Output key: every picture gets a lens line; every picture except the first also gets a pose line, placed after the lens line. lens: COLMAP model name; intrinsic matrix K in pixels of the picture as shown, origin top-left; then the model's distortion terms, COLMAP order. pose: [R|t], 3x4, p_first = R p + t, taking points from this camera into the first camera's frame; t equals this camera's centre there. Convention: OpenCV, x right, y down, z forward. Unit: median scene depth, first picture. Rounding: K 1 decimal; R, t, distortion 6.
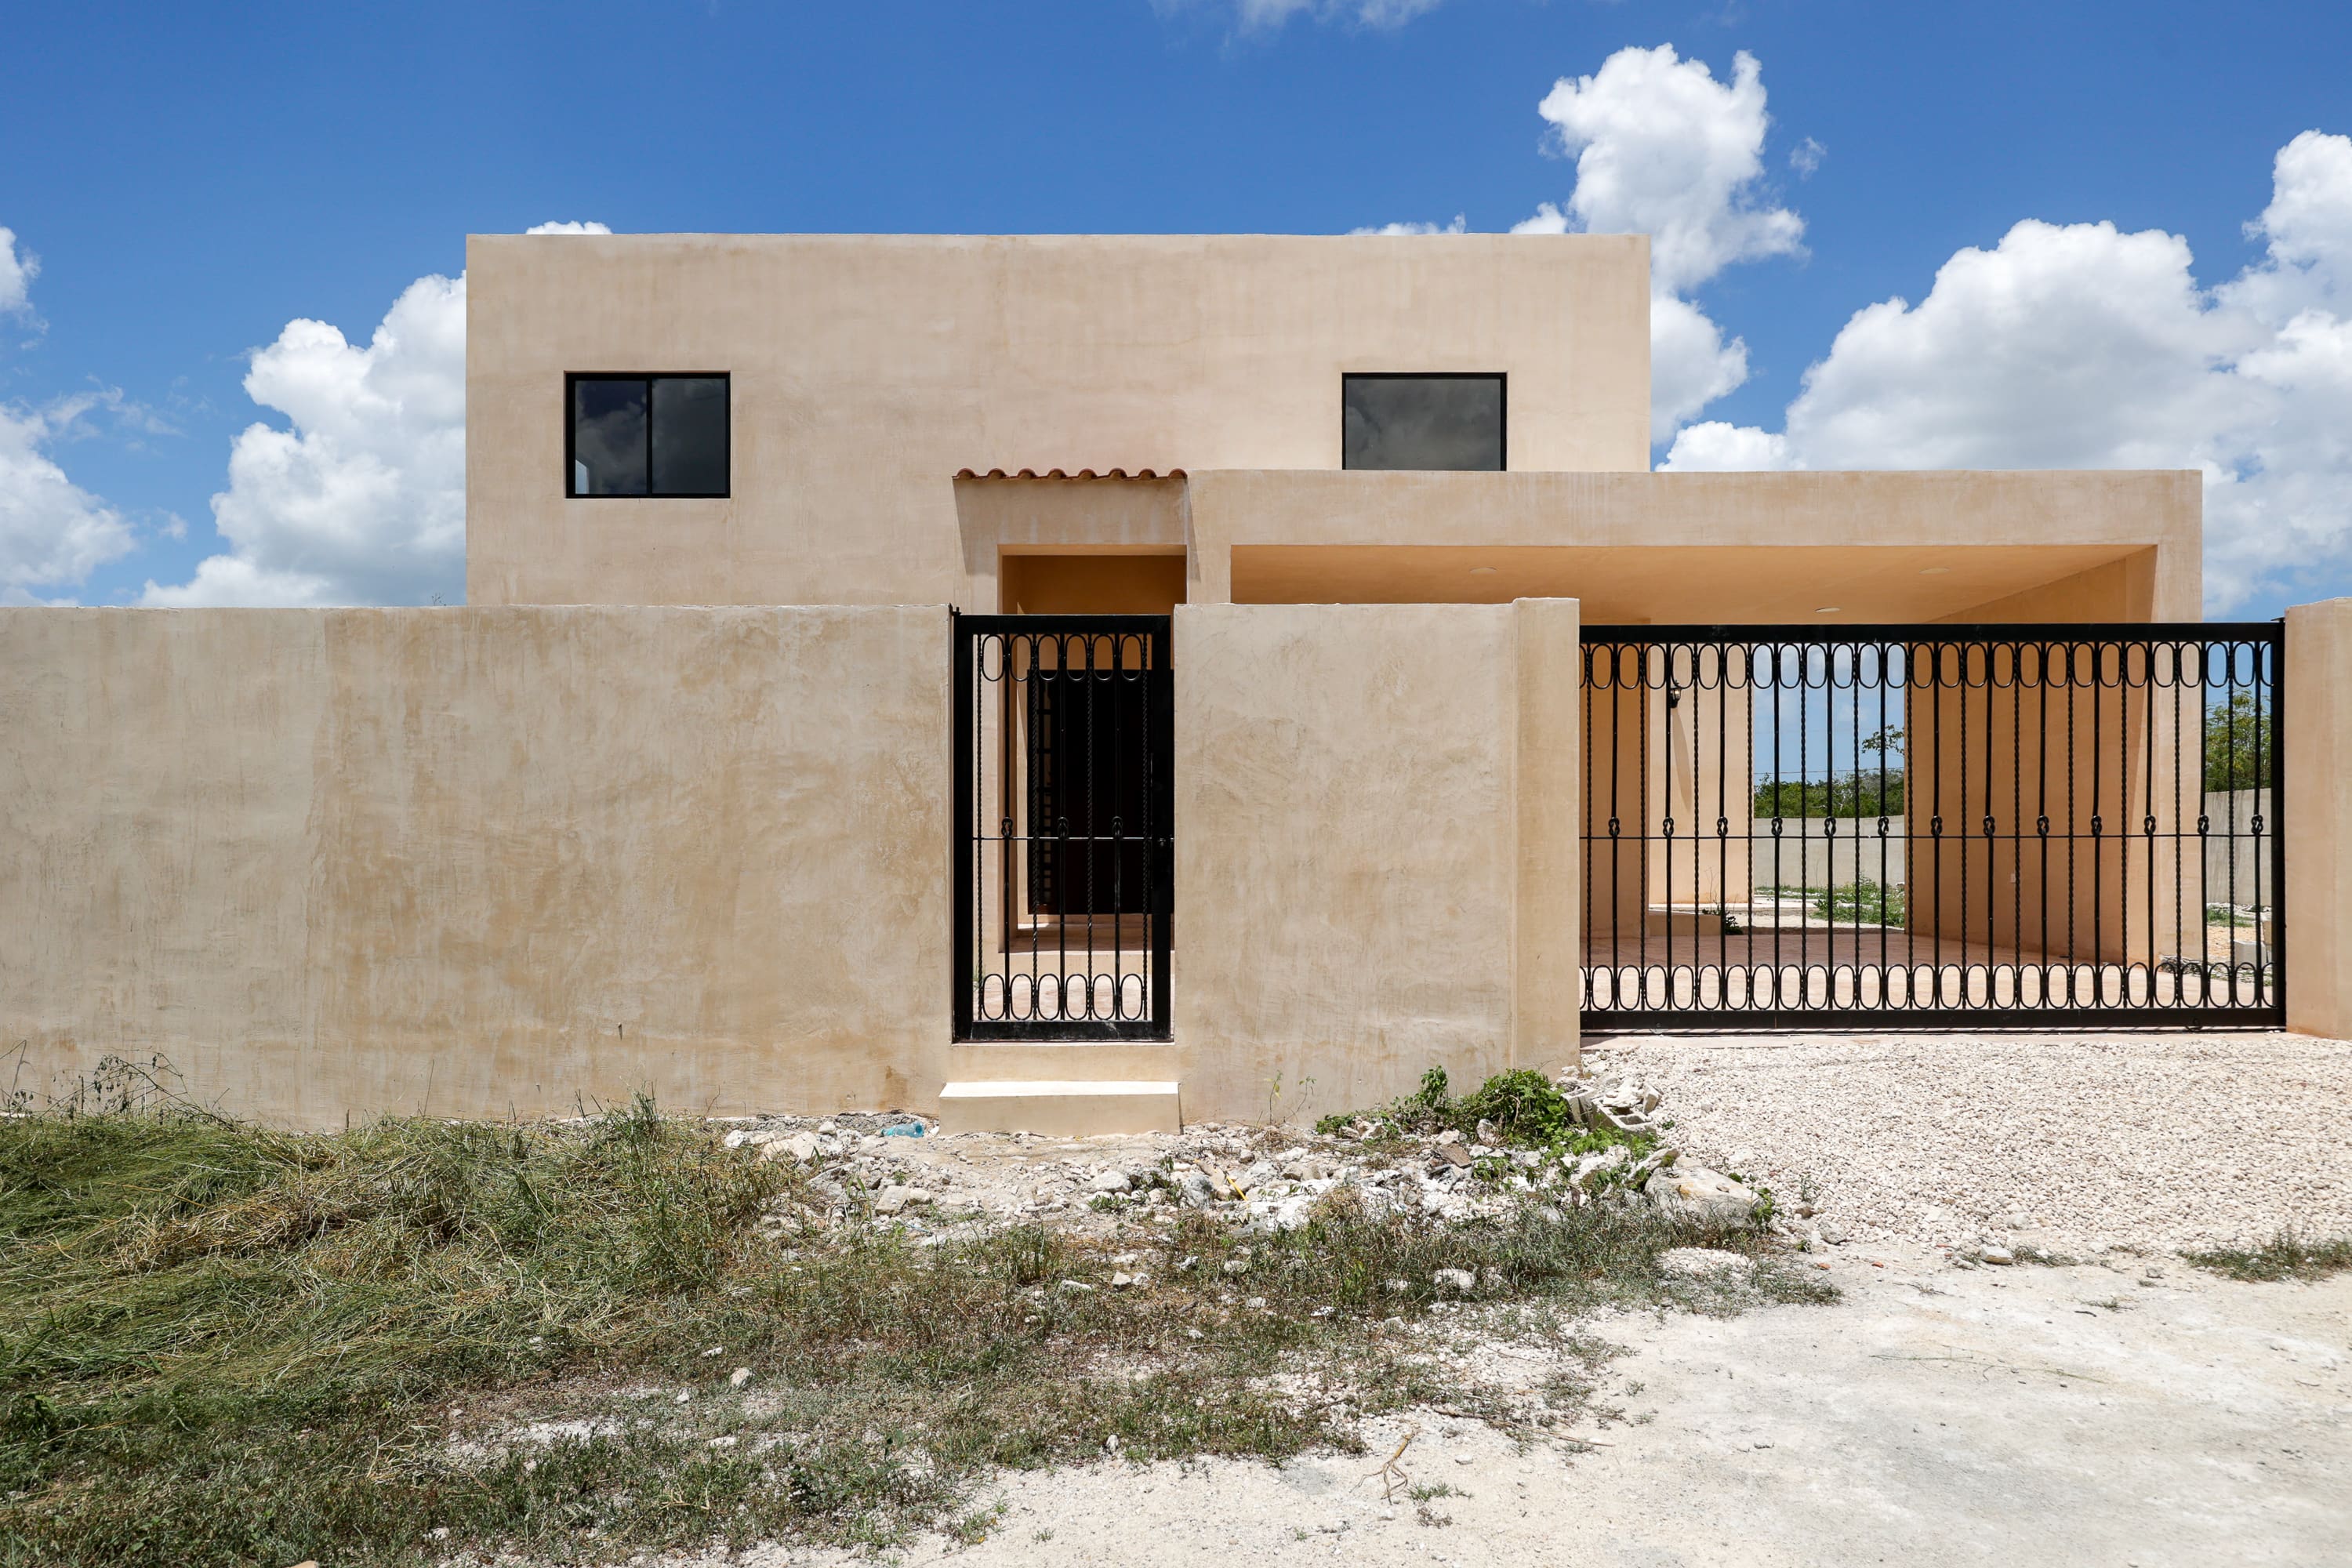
lens RADIAL K [[1378.6, 0, 1176.7], [0, 1378.6, 880.9], [0, 0, 1]] dist [-0.001277, -0.000274]
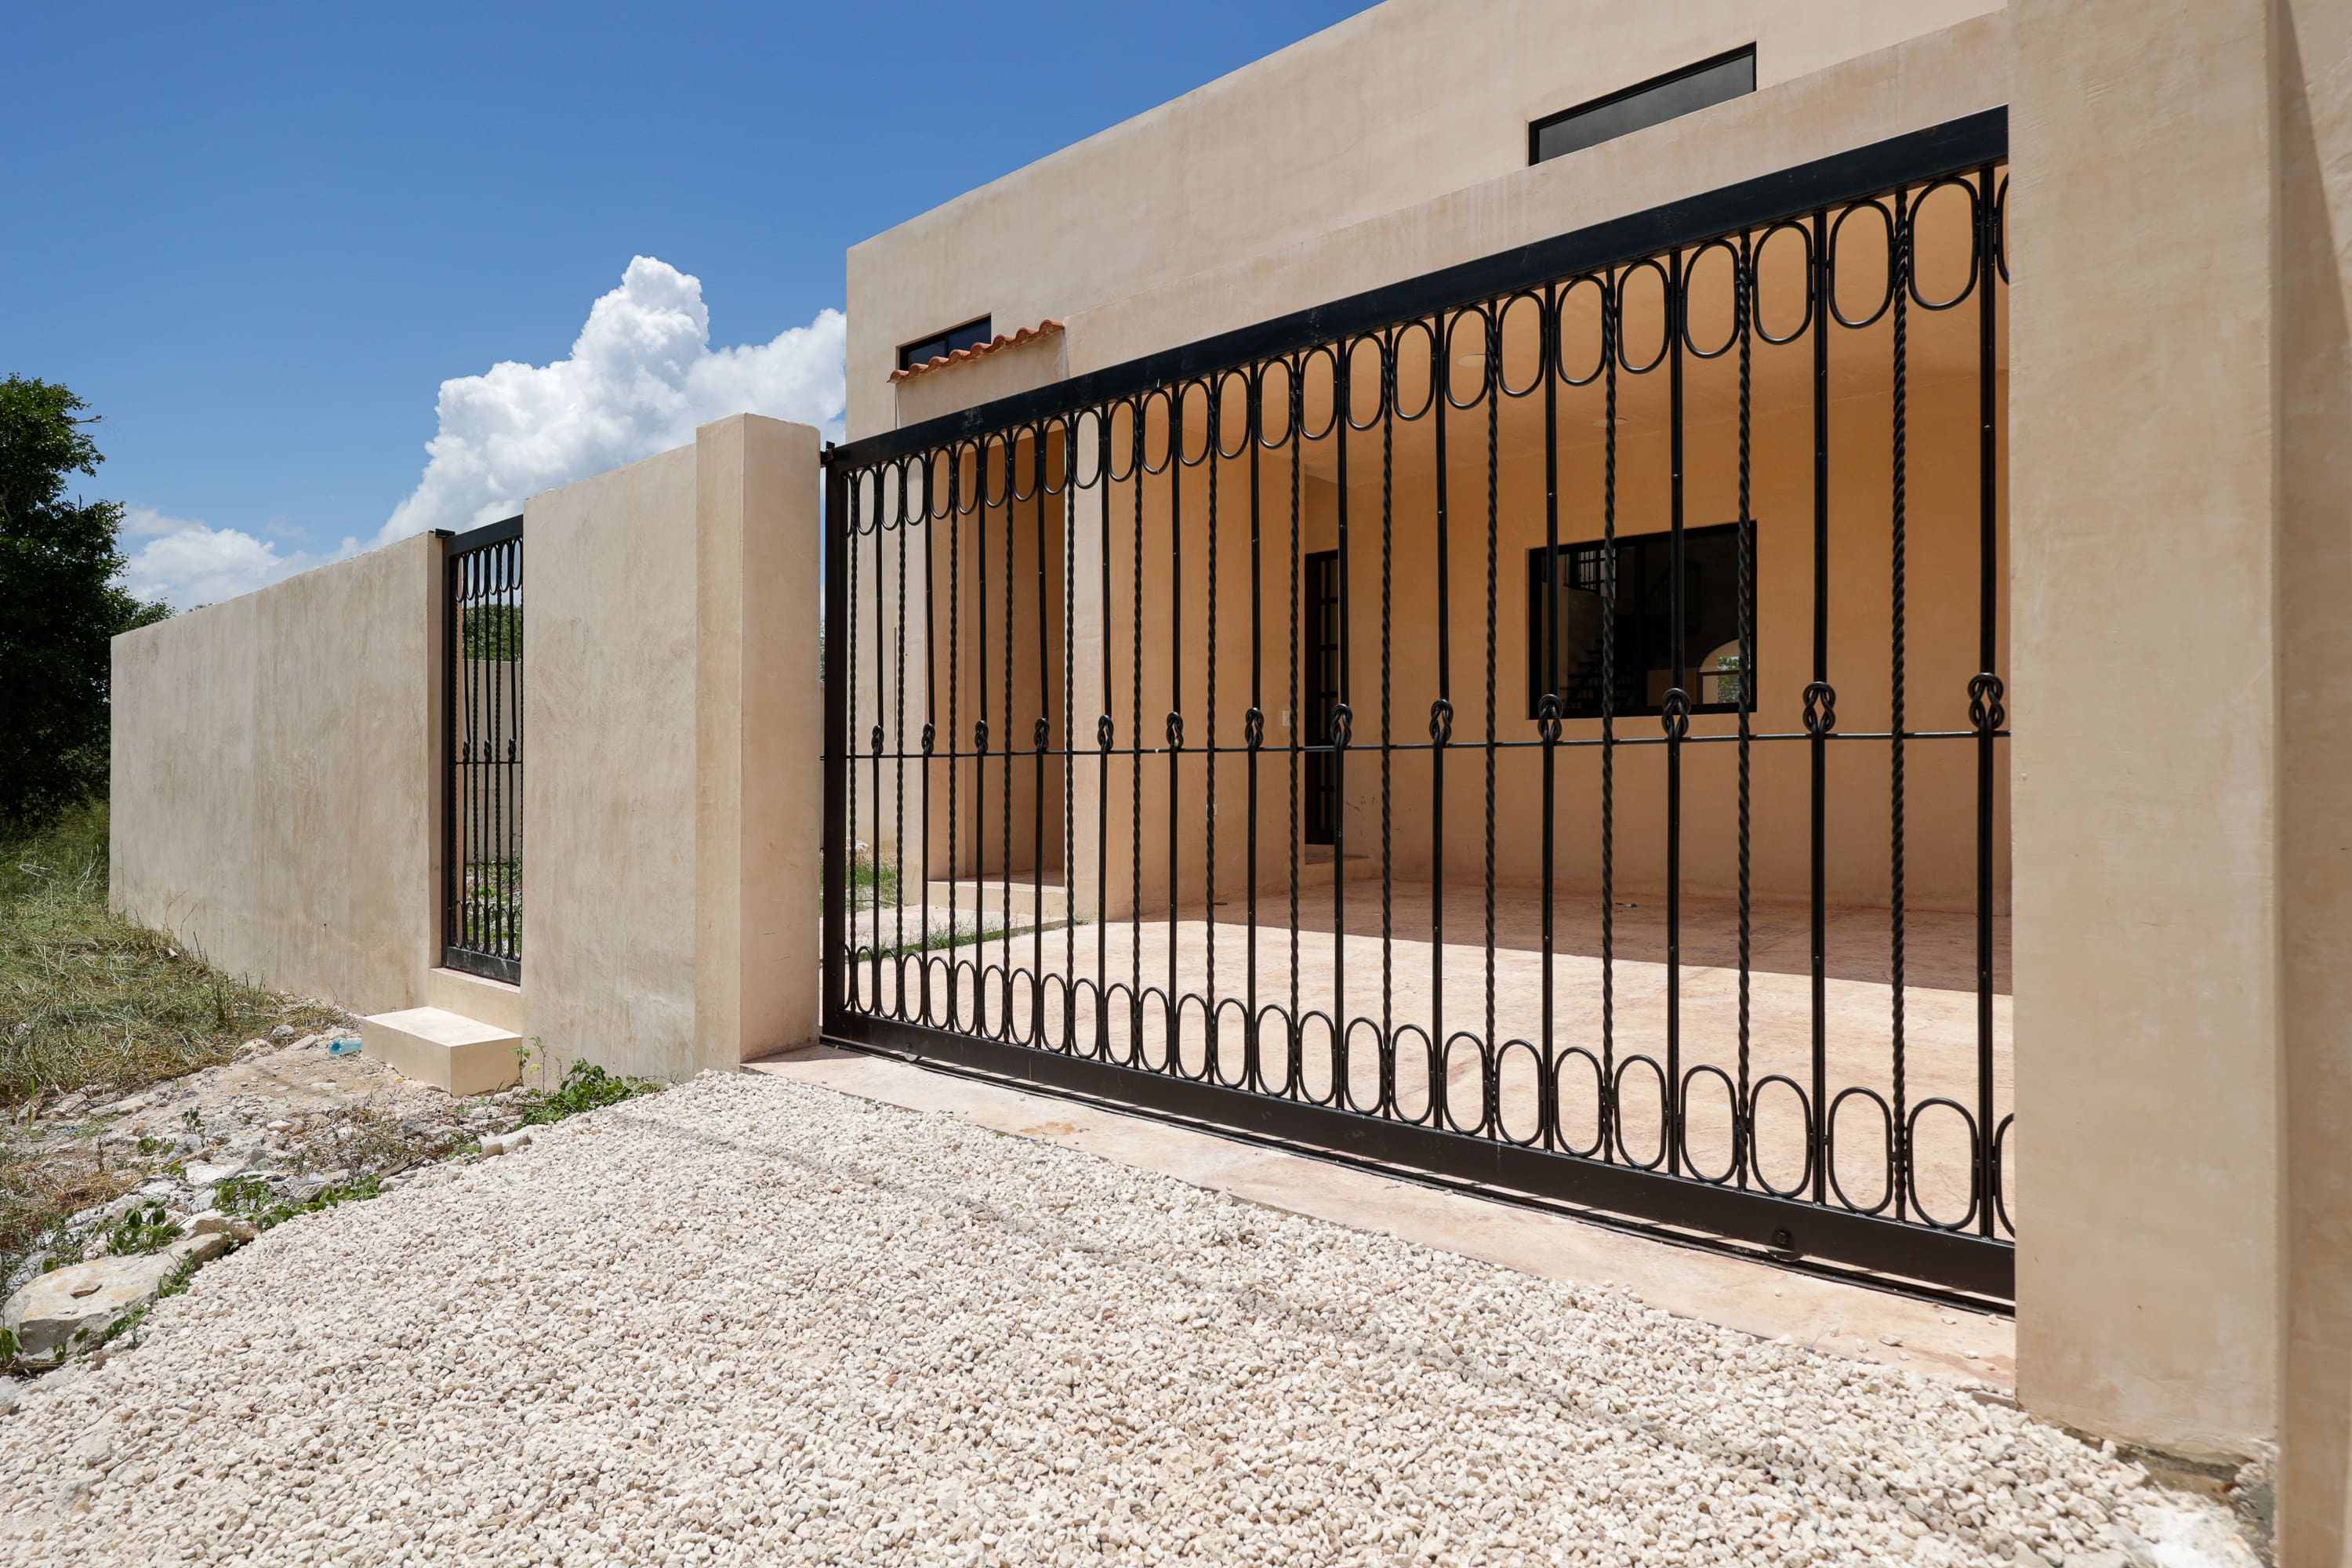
lens RADIAL K [[1325.5, 0, 1181.4], [0, 1325.5, 794.4], [0, 0, 1]] dist [-0.000137, -0.000867]
pose [[0.743348, 0.009246, -0.668841, 0.467727], [-0.003973, 0.999948, 0.009407, -0.010442], [0.668893, -0.004336, 0.743346, 0.340703]]
